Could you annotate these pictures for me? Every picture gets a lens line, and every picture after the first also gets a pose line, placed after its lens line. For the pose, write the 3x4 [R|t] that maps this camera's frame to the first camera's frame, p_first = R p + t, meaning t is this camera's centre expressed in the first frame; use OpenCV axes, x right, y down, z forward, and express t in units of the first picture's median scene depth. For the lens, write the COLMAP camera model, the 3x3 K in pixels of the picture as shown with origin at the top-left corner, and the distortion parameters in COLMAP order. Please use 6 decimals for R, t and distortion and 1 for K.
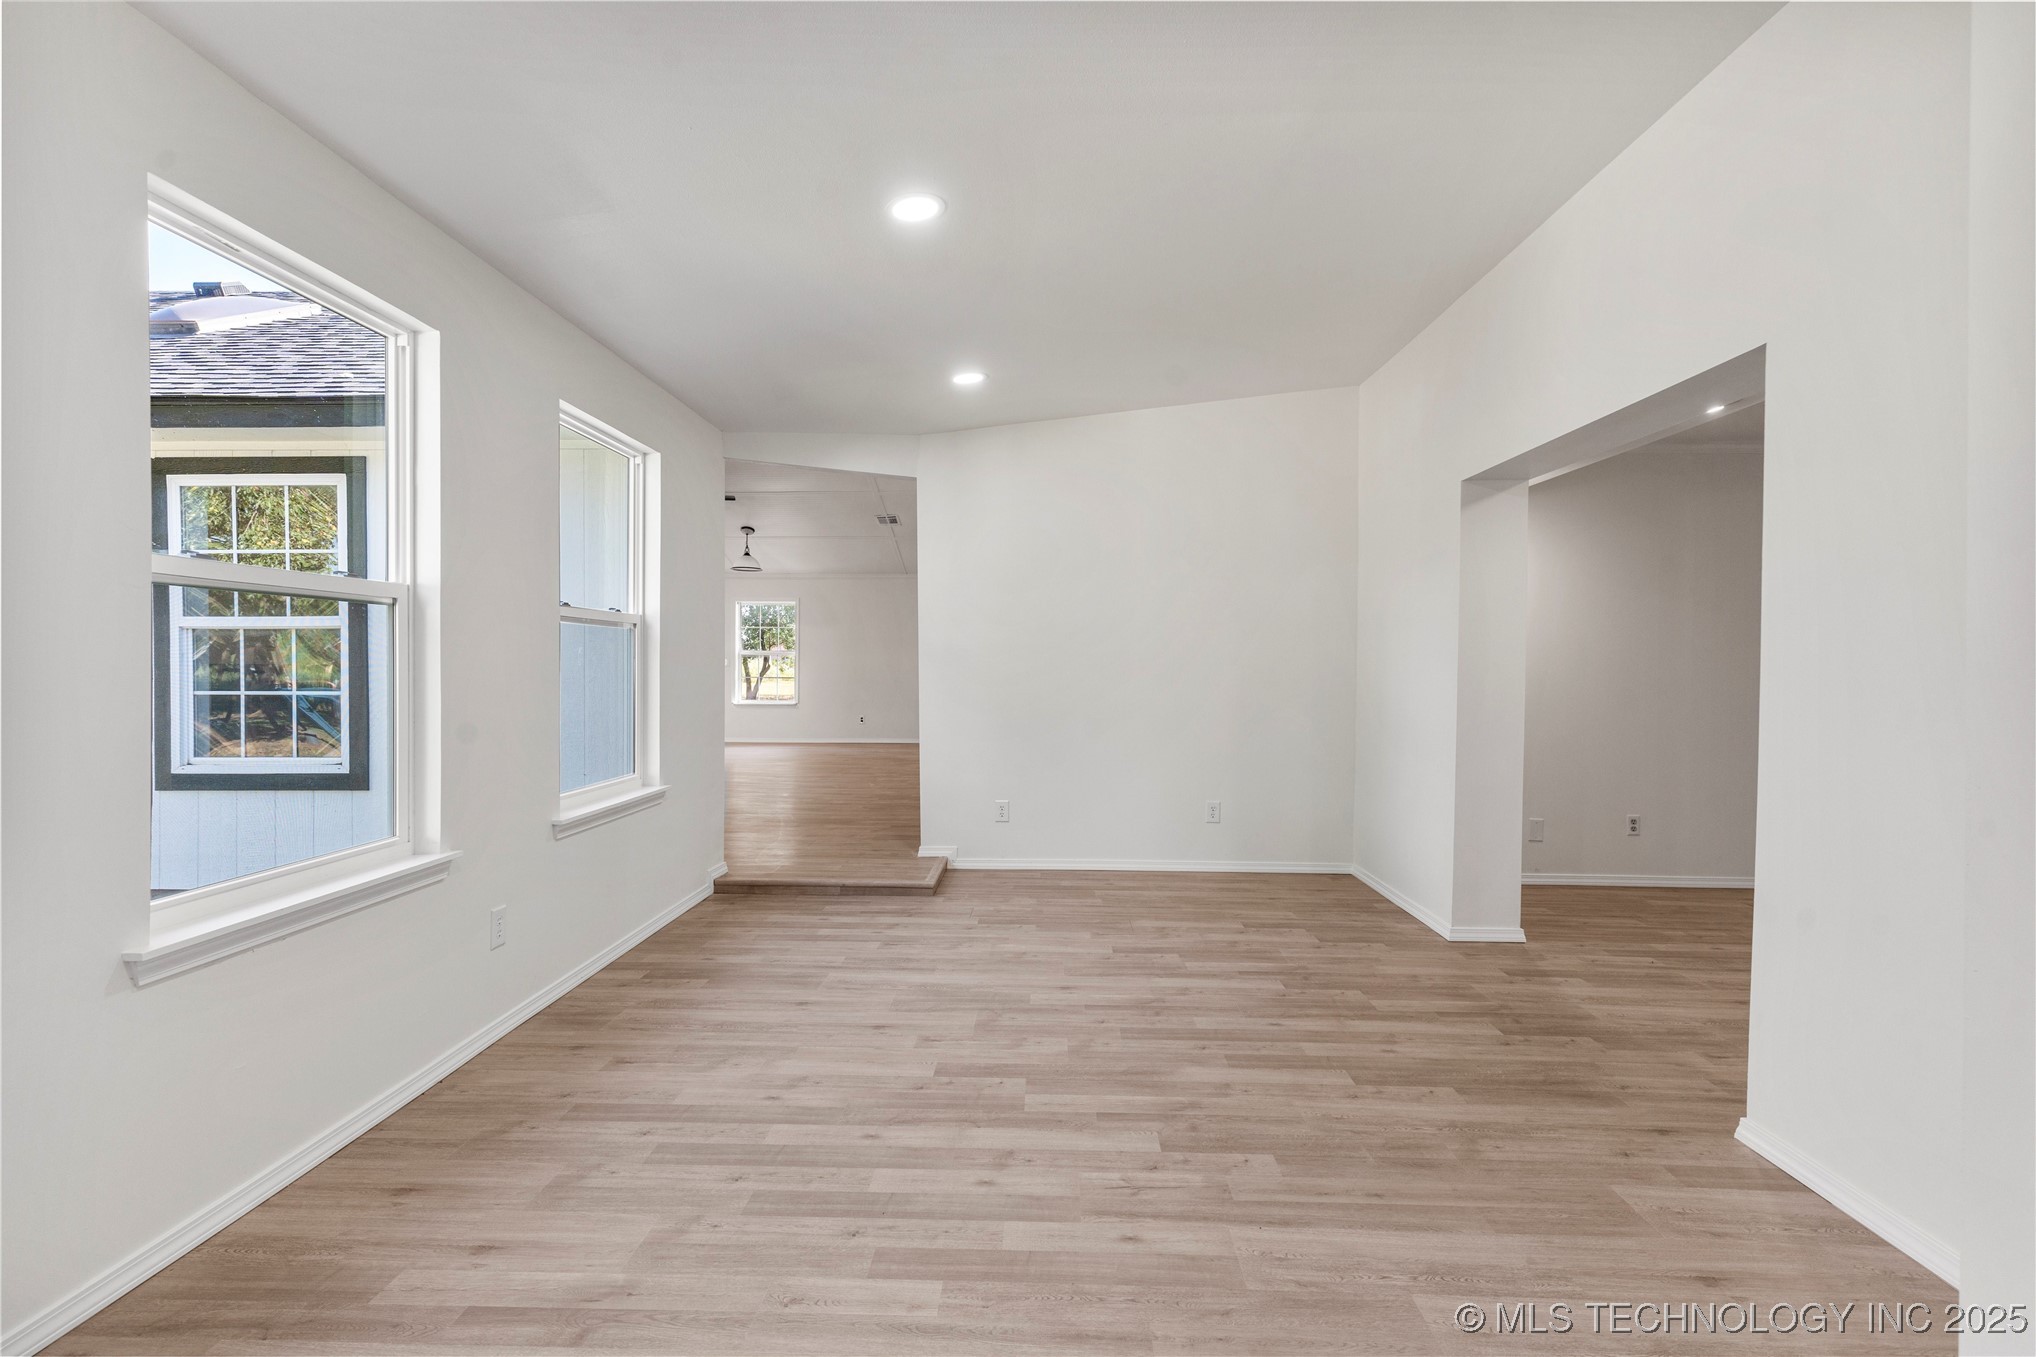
lens RADIAL K [[959.7, 0, 1030.8], [0, 959.7, 694.0], [0, 0, 1]] dist [0.002323, 0.000340]
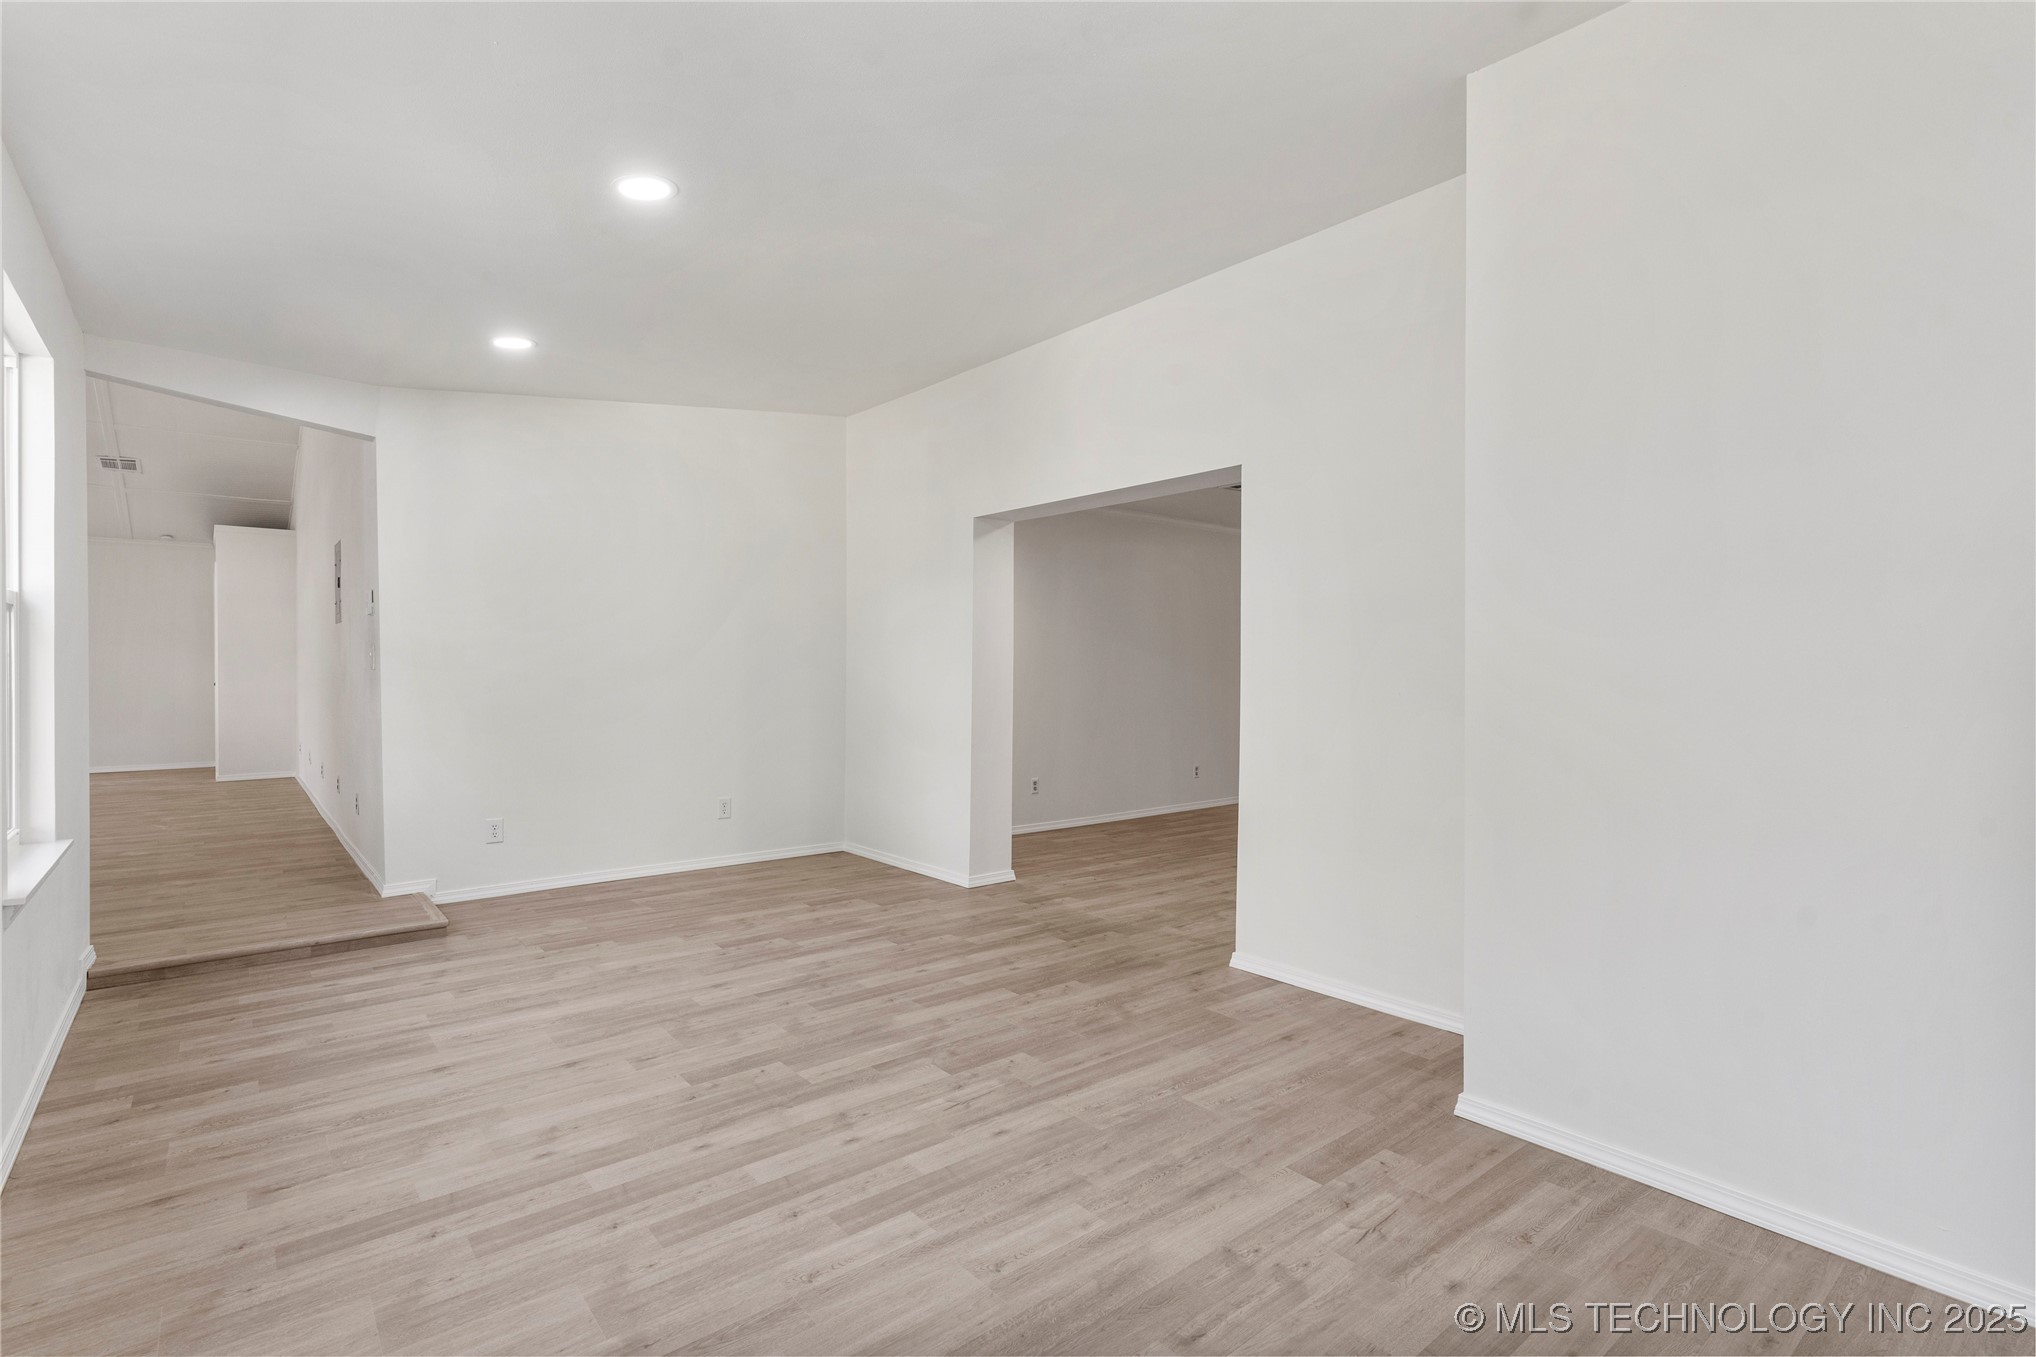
lens RADIAL K [[959.7, 0, 1013.5], [0, 959.7, 695.1], [0, 0, 1]] dist [0.002323, 0.000340]
pose [[0.752651, -0.021094, 0.658082, -0.454437], [0.019454, 0.999763, 0.009797, -0.003757], [-0.658132, 0.005429, 0.752883, 0.039184]]
